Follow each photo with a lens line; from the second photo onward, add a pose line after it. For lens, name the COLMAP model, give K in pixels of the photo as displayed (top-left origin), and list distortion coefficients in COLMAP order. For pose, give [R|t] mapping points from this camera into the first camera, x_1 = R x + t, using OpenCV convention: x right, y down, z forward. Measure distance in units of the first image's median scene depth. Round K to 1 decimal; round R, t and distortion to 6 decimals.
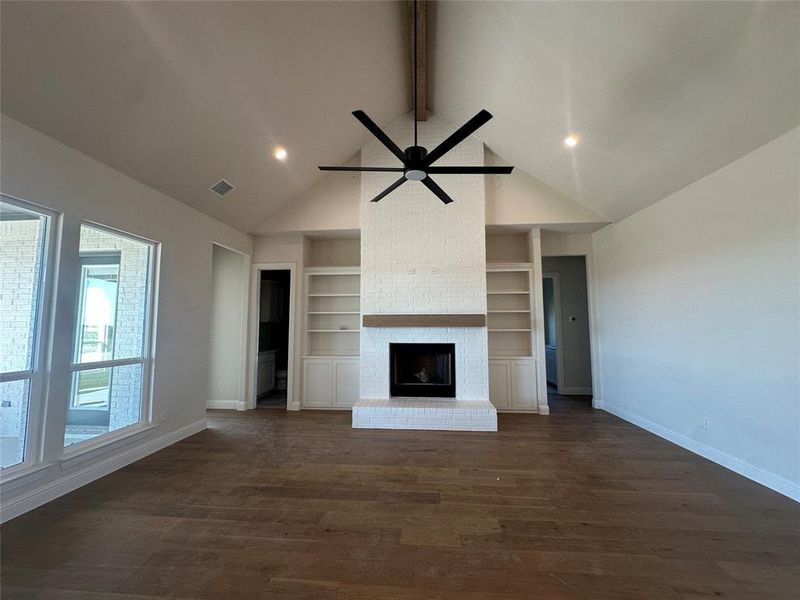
lens RADIAL K [[319.2, 0, 398.1], [0, 319.2, 299.5], [0, 0, 1]] dist [0.000856, -0.000136]
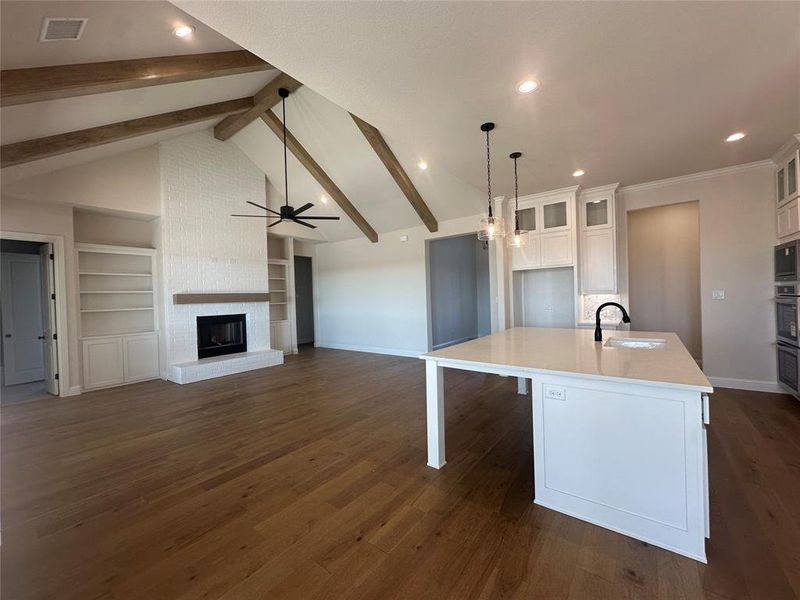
lens RADIAL K [[319.2, 0, 398.1], [0, 319.2, 299.5], [0, 0, 1]] dist [0.000856, -0.000136]
pose [[0.547066, -0.019312, 0.836867, -0.618810], [-0.038648, 0.998085, 0.048296, -0.019175], [-0.836197, -0.058764, 0.545272, -0.318604]]
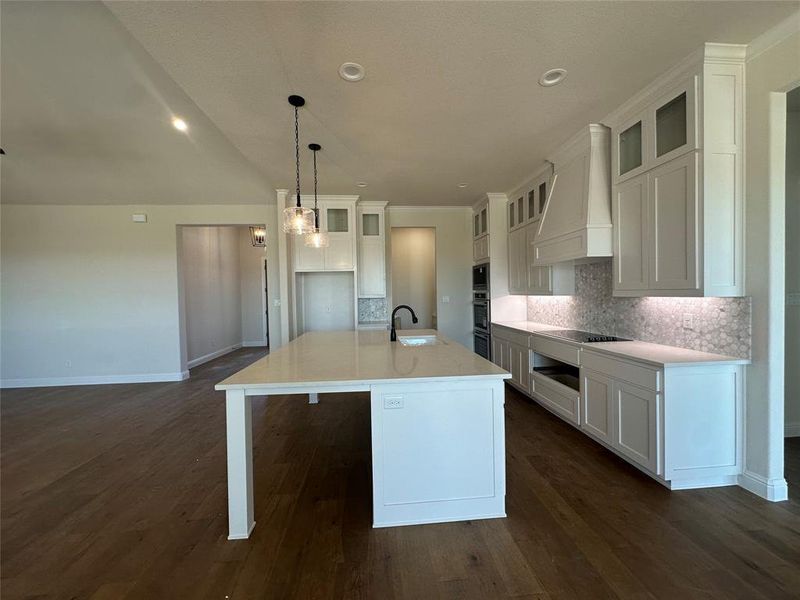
lens RADIAL K [[319.2, 0, 398.1], [0, 319.2, 299.5], [0, 0, 1]] dist [0.000856, -0.000136]
pose [[-0.164478, -0.011942, 0.986308, -0.552269], [-0.058662, 0.998275, 0.002304, -0.013578], [-0.984635, -0.057480, -0.164895, -0.205869]]
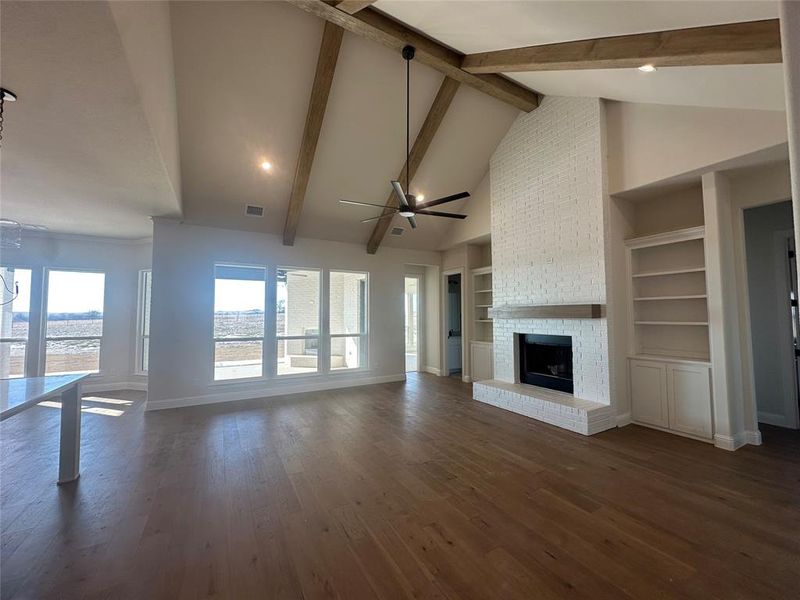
lens RADIAL K [[319.2, 0, 398.1], [0, 319.2, 299.5], [0, 0, 1]] dist [0.000856, -0.000136]
pose [[0.560310, -0.043964, -0.827116, 0.640940], [0.074289, 0.997233, -0.002681, -0.003673], [0.824945, -0.059944, 0.562025, 0.068523]]
